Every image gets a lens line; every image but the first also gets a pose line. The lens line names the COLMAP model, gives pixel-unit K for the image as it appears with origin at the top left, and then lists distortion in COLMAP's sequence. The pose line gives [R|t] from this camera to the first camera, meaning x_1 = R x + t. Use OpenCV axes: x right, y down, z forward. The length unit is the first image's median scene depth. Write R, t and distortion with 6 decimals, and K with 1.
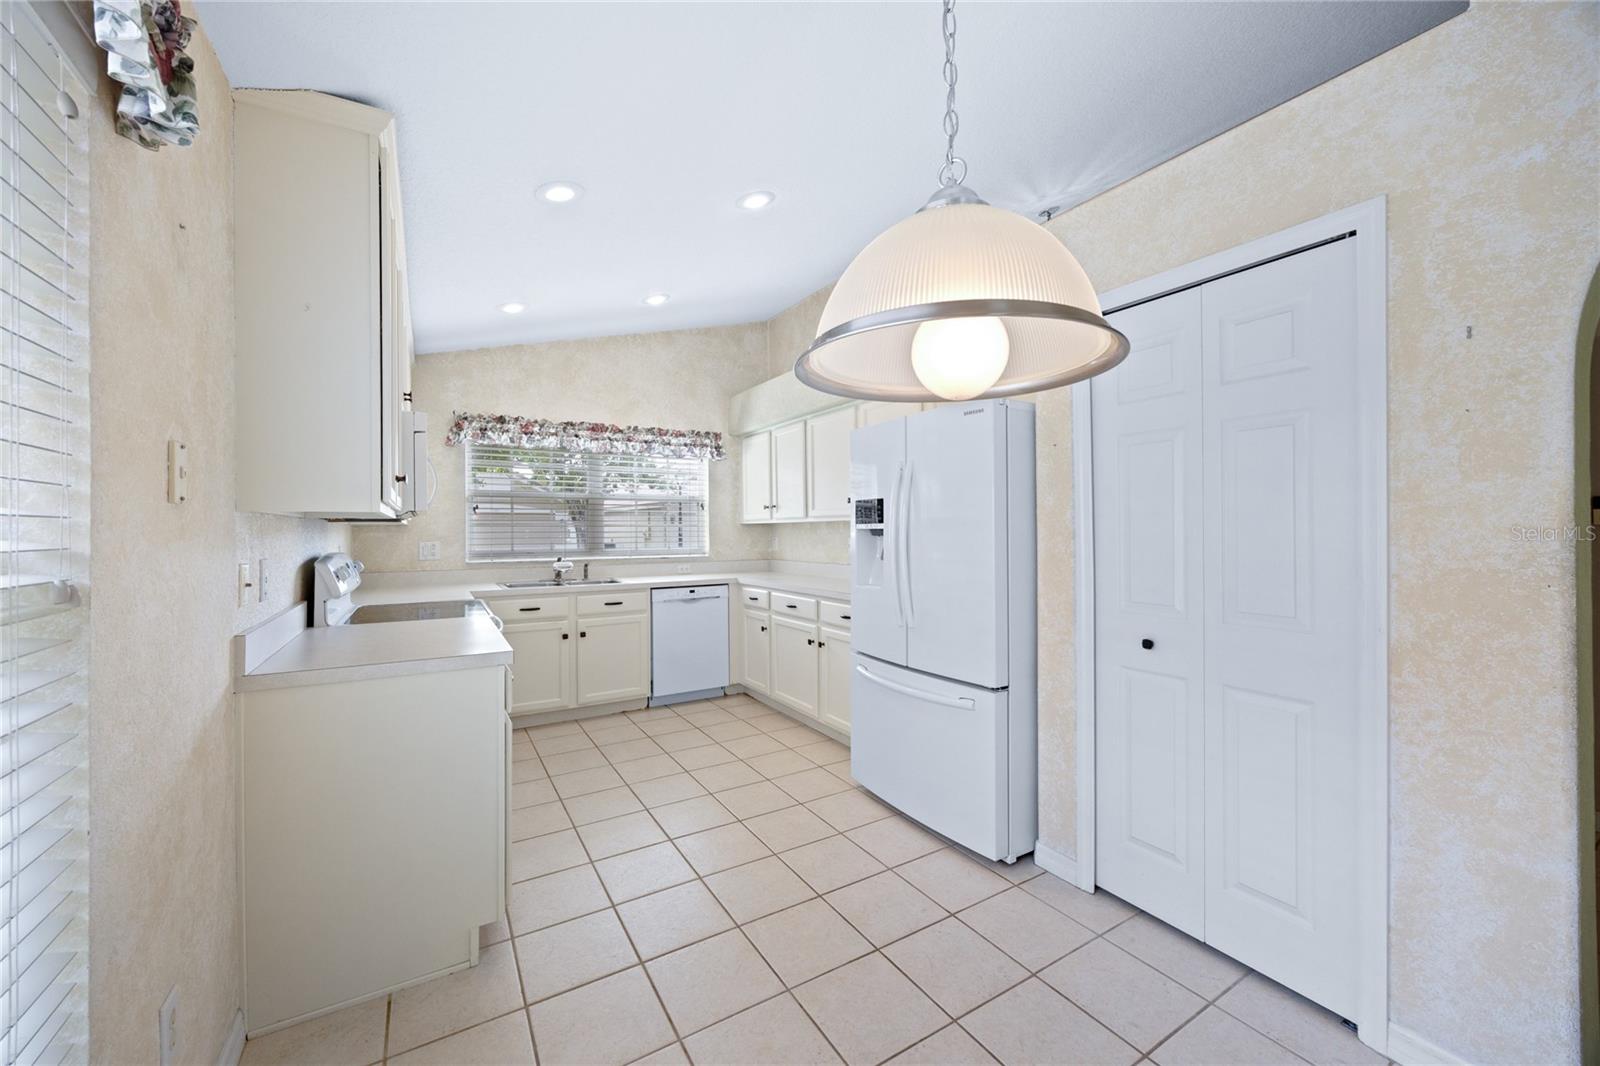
lens RADIAL K [[612.3, 0, 790.2], [0, 612.3, 526.6], [0, 0, 1]] dist [-0.001155, -0.000130]
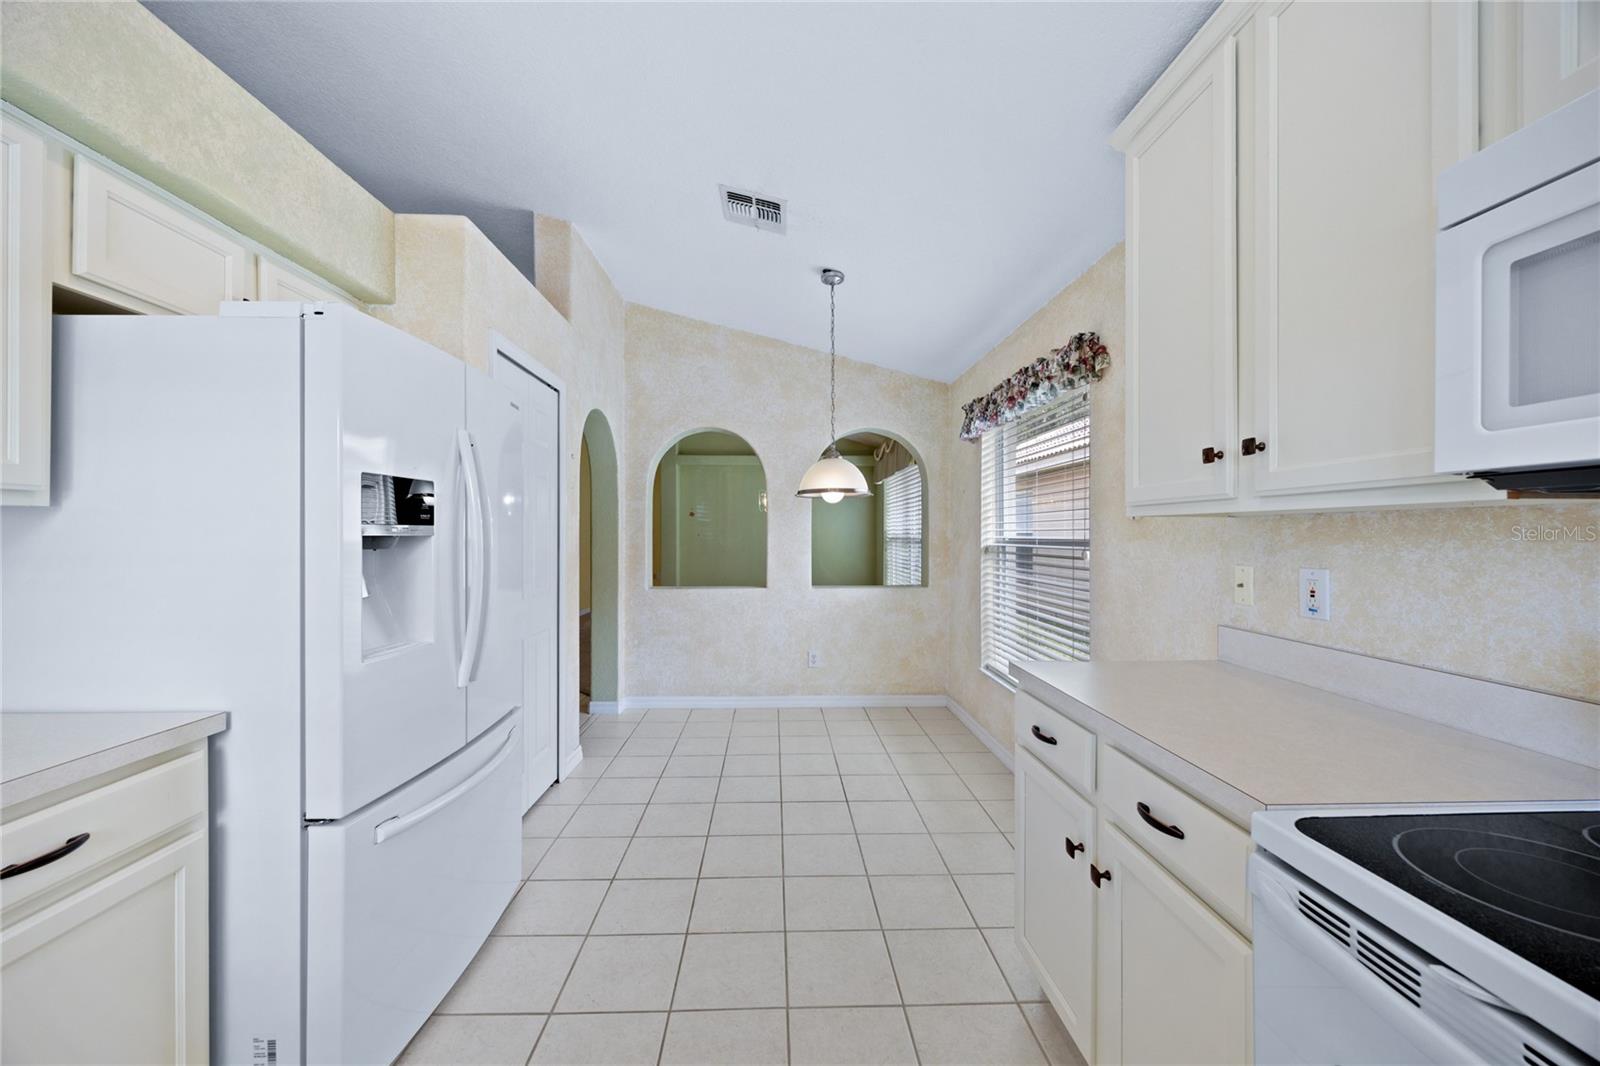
lens RADIAL K [[610.3, 0, 792.5], [0, 610.3, 535.8], [0, 0, 1]] dist [-0.000418, -0.000715]
pose [[-0.874811, 0.004558, 0.484443, -0.254954], [0.002468, 0.999985, -0.004952, 0.004266], [-0.484458, -0.003136, -0.874809, 0.820599]]
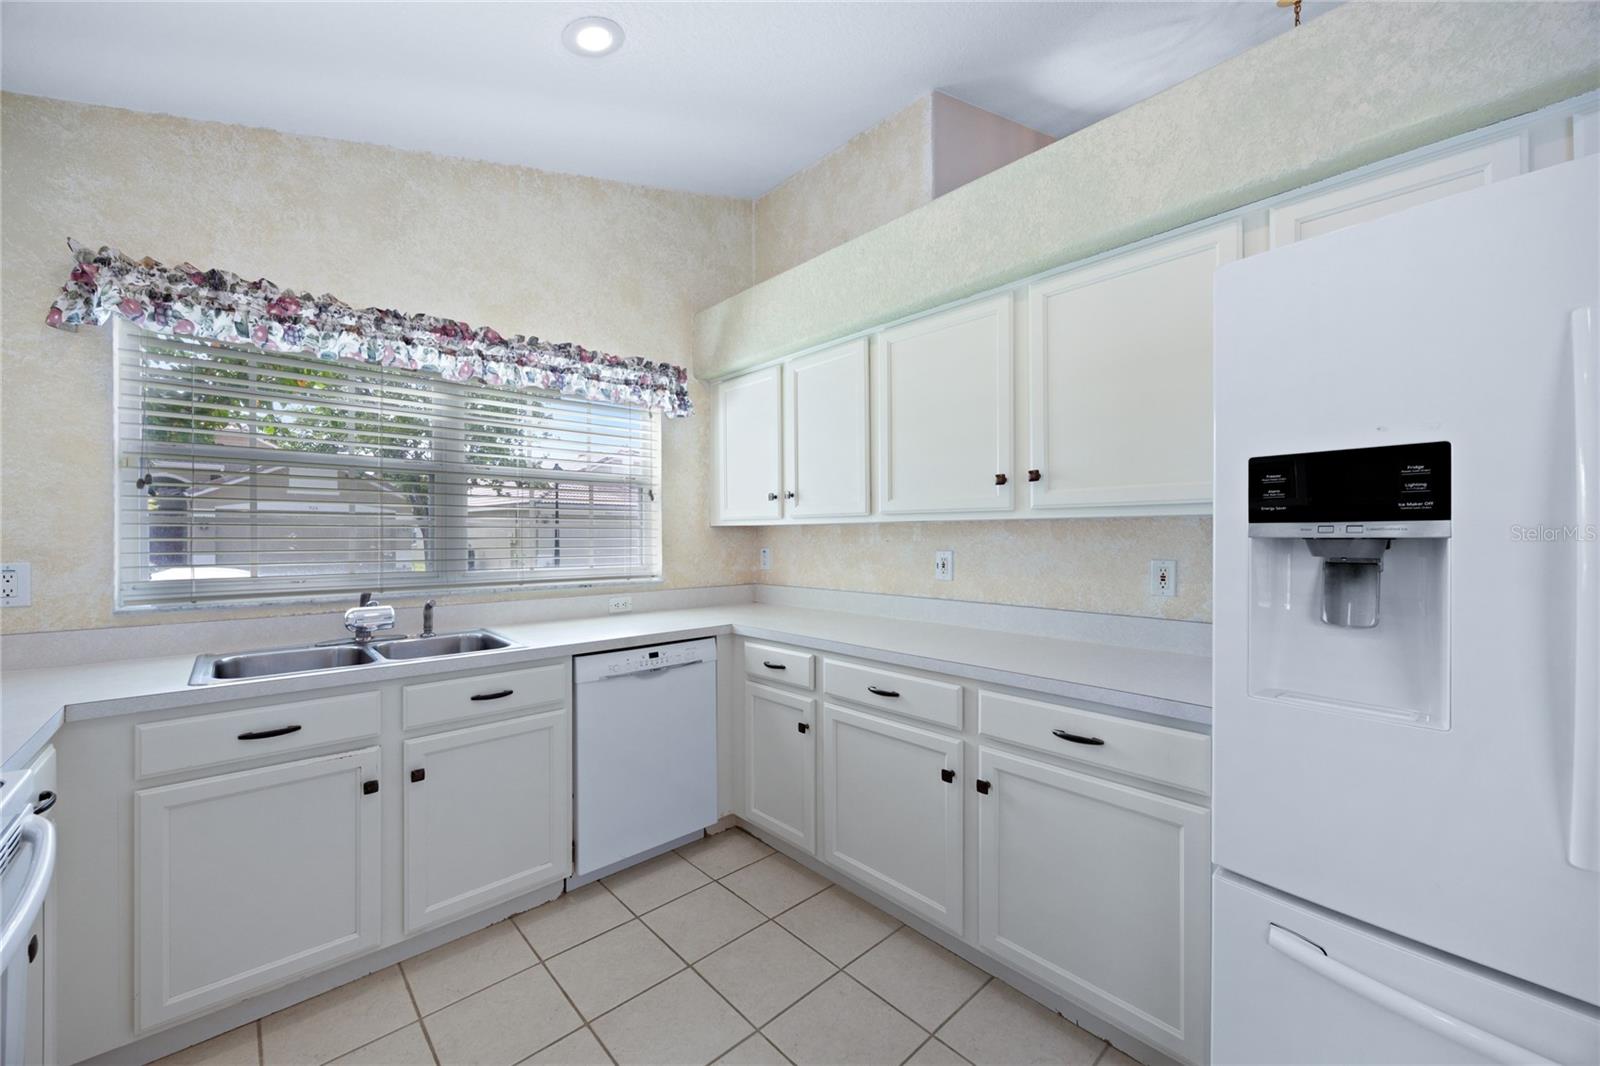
lens RADIAL K [[610.3, 0, 792.5], [0, 610.3, 535.8], [0, 0, 1]] dist [-0.000418, -0.000715]
pose [[0.979042, 0.004683, 0.203605, -0.149221], [-0.005975, 0.999966, 0.005733, 0.001651], [-0.203571, -0.006829, 0.979036, 0.468244]]
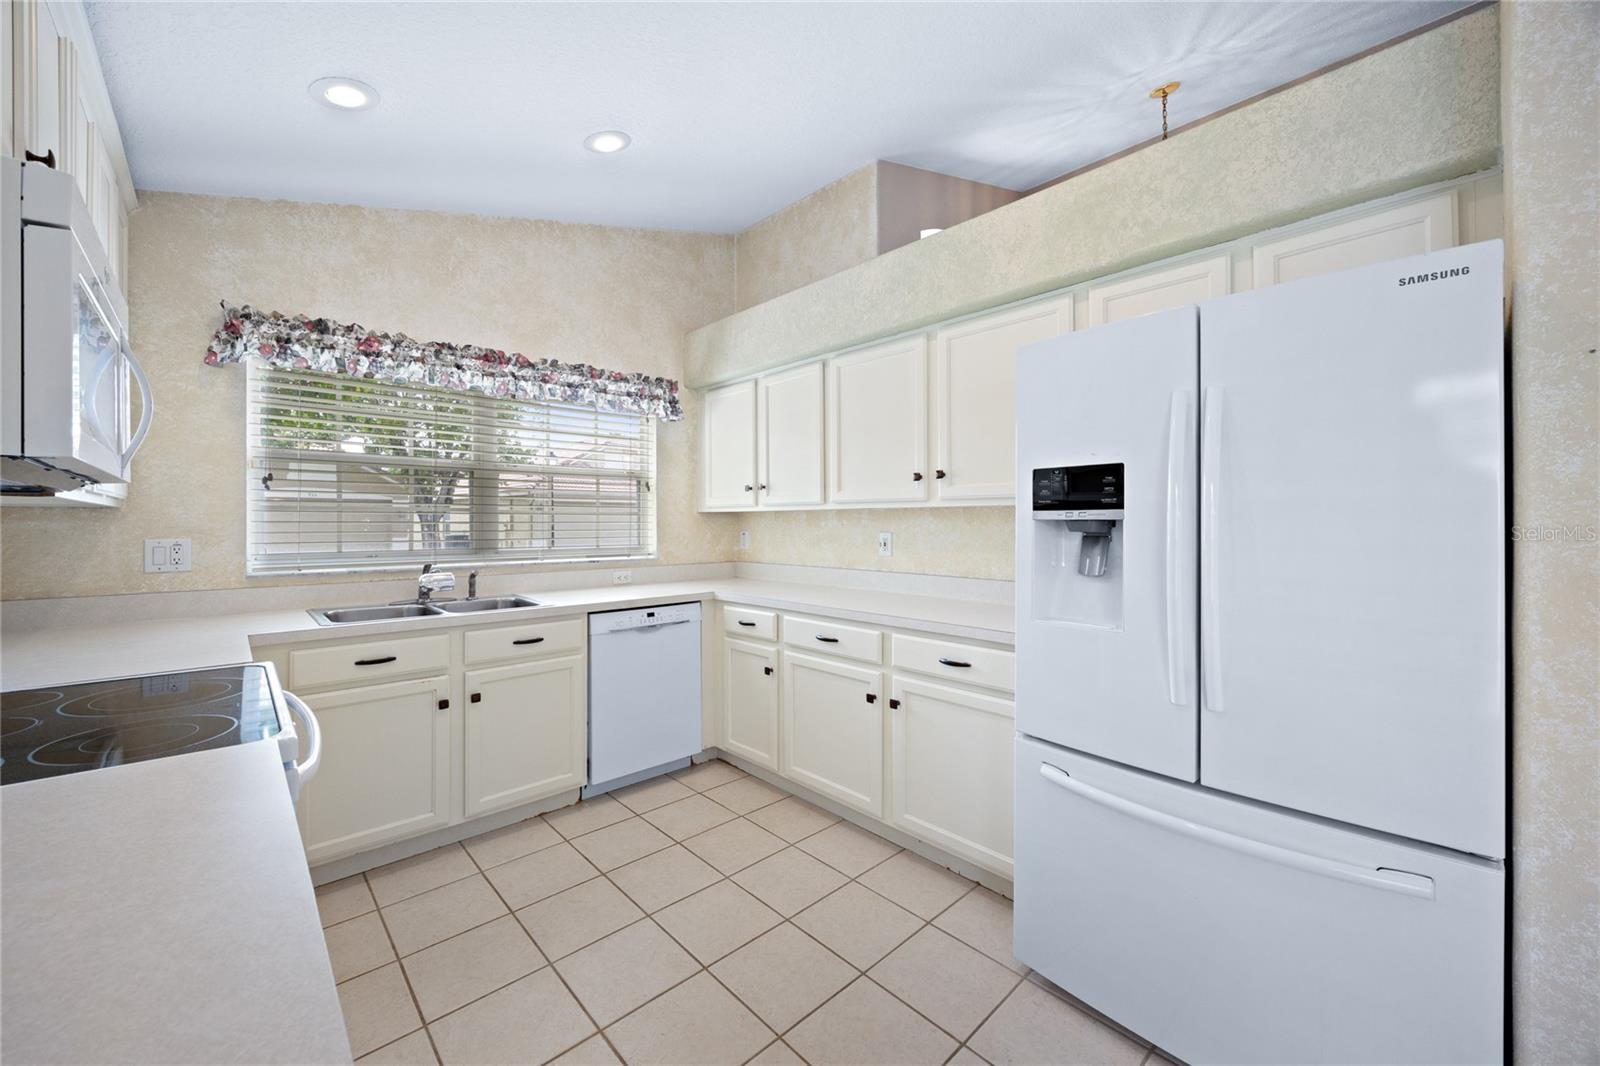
lens RADIAL K [[617.9, 0, 788.2], [0, 617.9, 518.9], [0, 0, 1]] dist [-0.001465, 0.000100]
pose [[0.978430, 0.006932, 0.206462, -0.152051], [-0.007139, 0.999974, 0.000257, 0.002953], [-0.206455, -0.001725, 0.978454, 0.324776]]
